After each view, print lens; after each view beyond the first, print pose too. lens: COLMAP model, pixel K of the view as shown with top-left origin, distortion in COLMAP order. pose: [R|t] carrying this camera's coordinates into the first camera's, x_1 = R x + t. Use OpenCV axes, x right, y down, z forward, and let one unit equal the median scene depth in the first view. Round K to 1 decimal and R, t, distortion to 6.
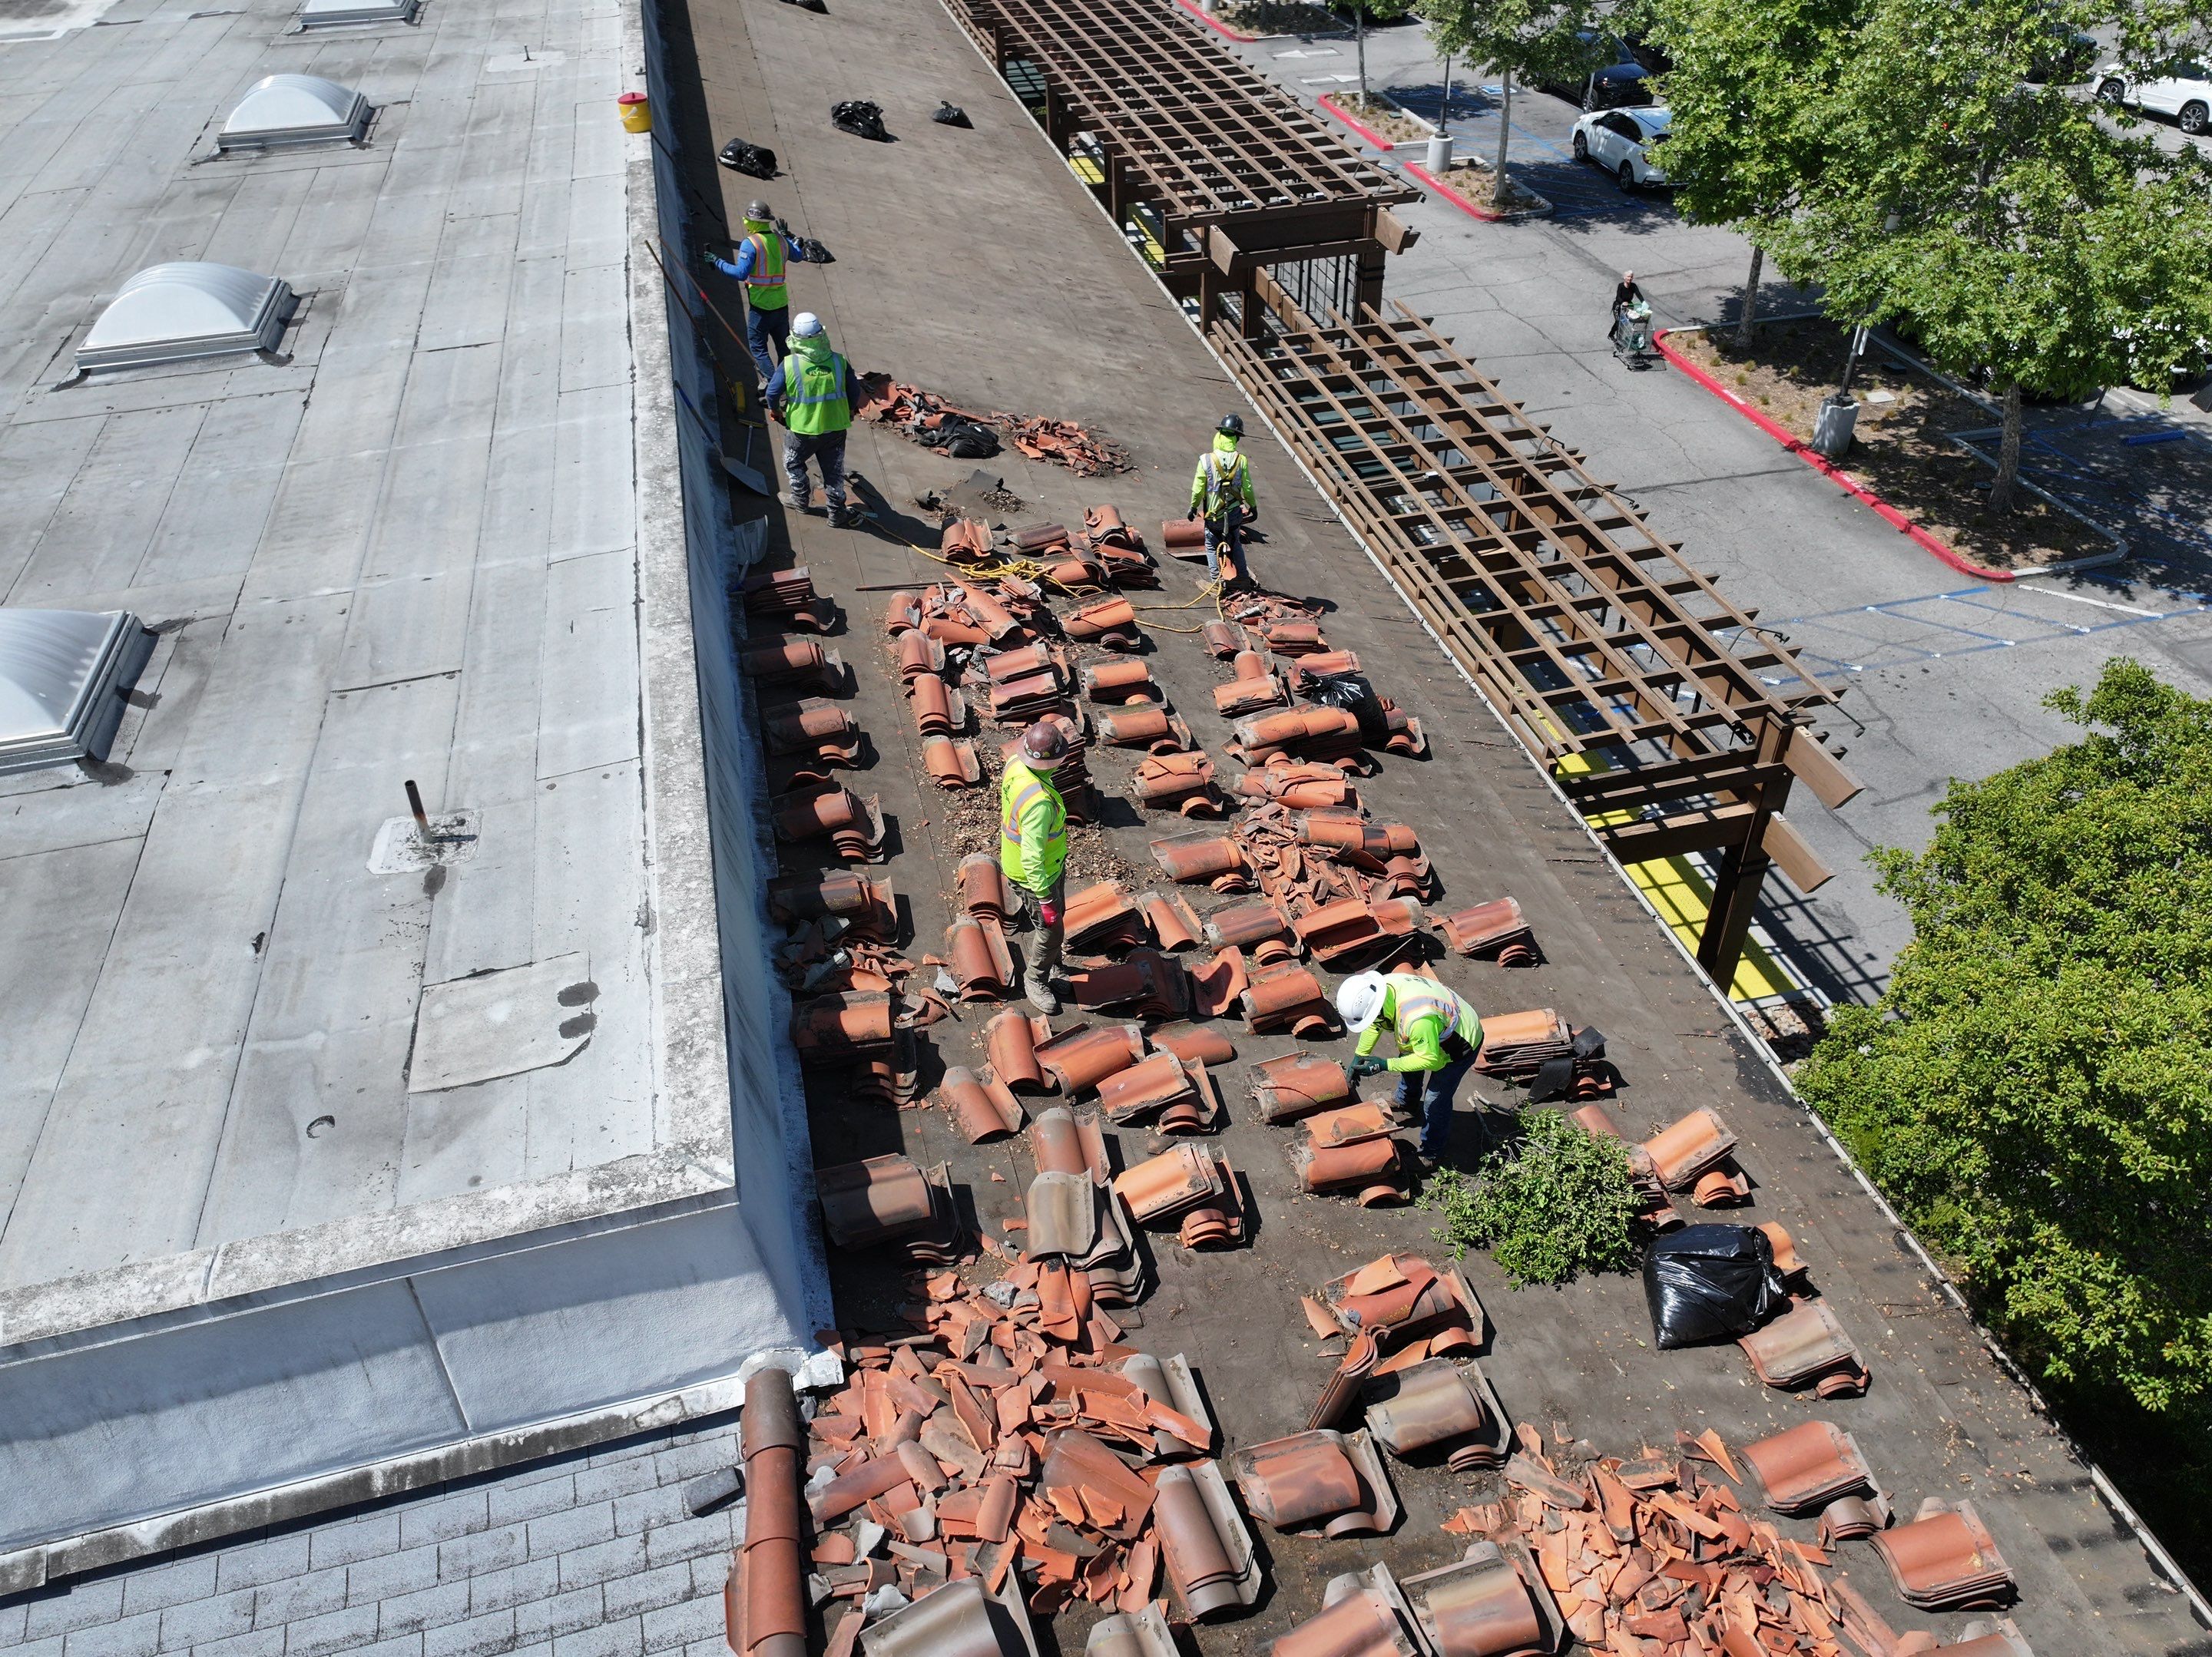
lens RADIAL K [[1532.0, 0, 1117.6], [0, 1532.0, 841.3], [0, 0, 1]] dist [-0.014413, 0.021150]
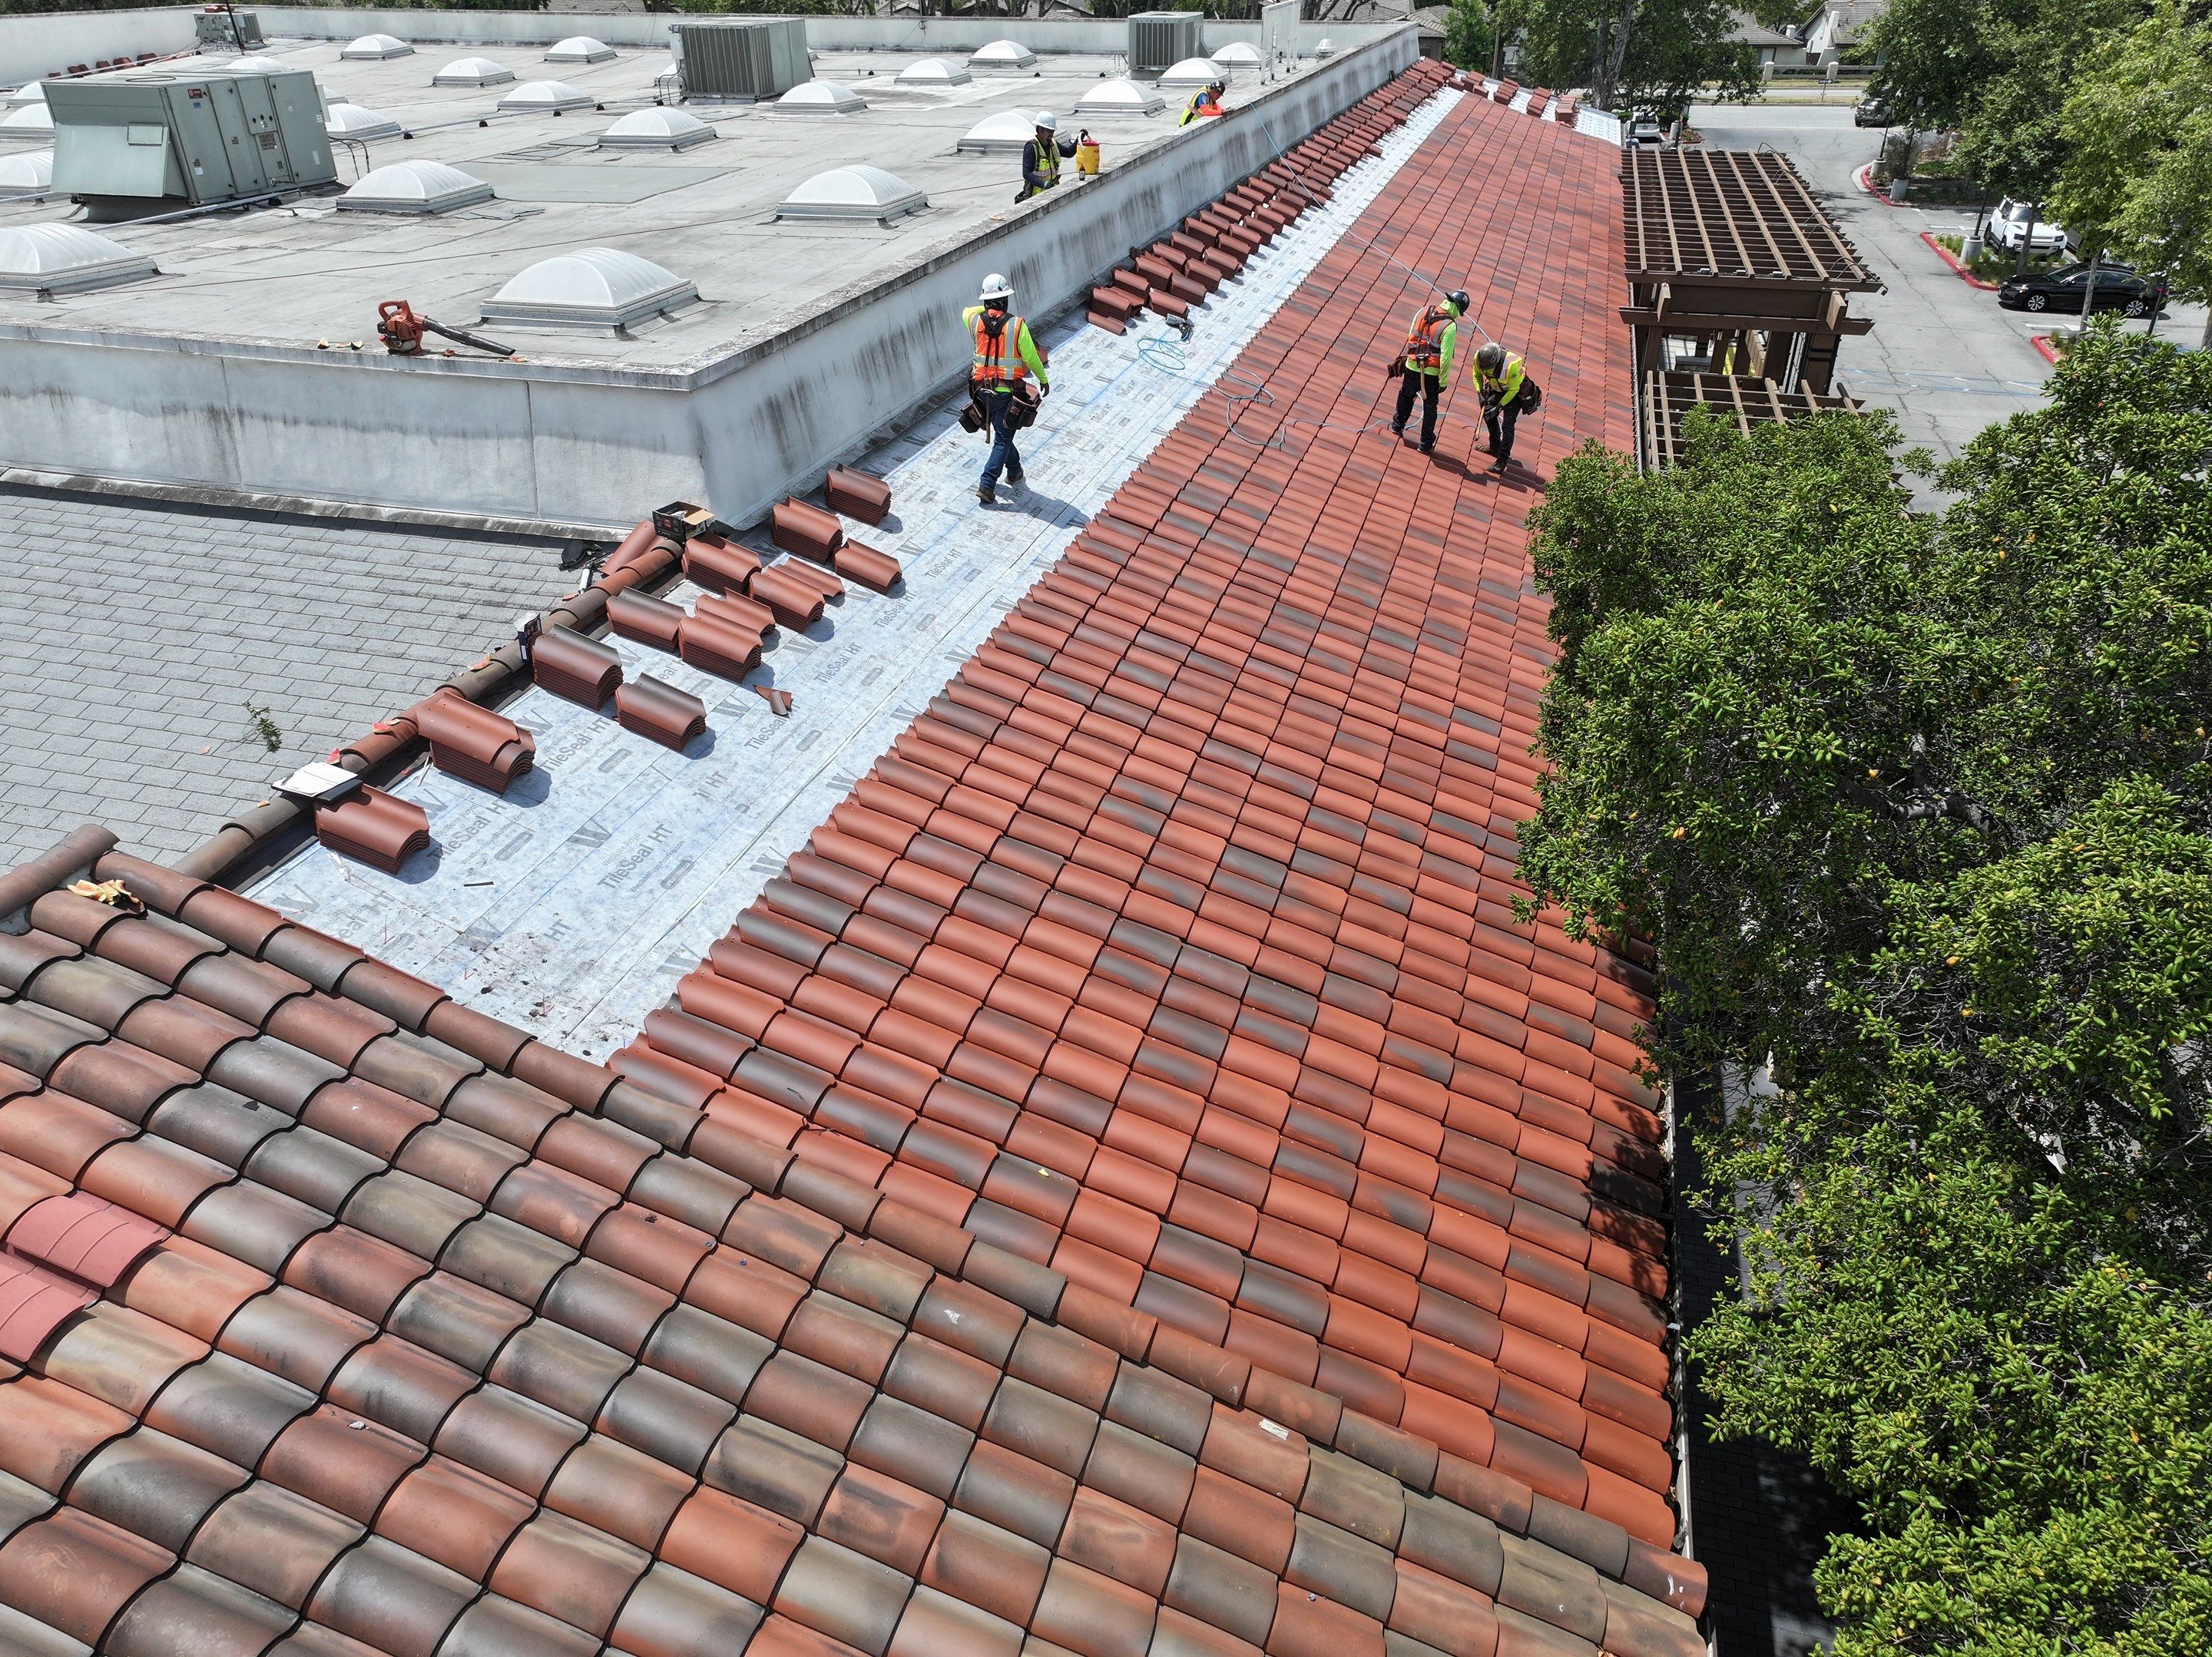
lens RADIAL K [[1532.0, 0, 1117.6], [0, 1532.0, 841.3], [0, 0, 1]] dist [-0.014413, 0.021150]
pose [[0.865472, 0.269561, -0.422250, 0.297900], [-0.330313, 0.940770, -0.076451, 0.198749], [0.376632, 0.205641, 0.903250, -0.073170]]
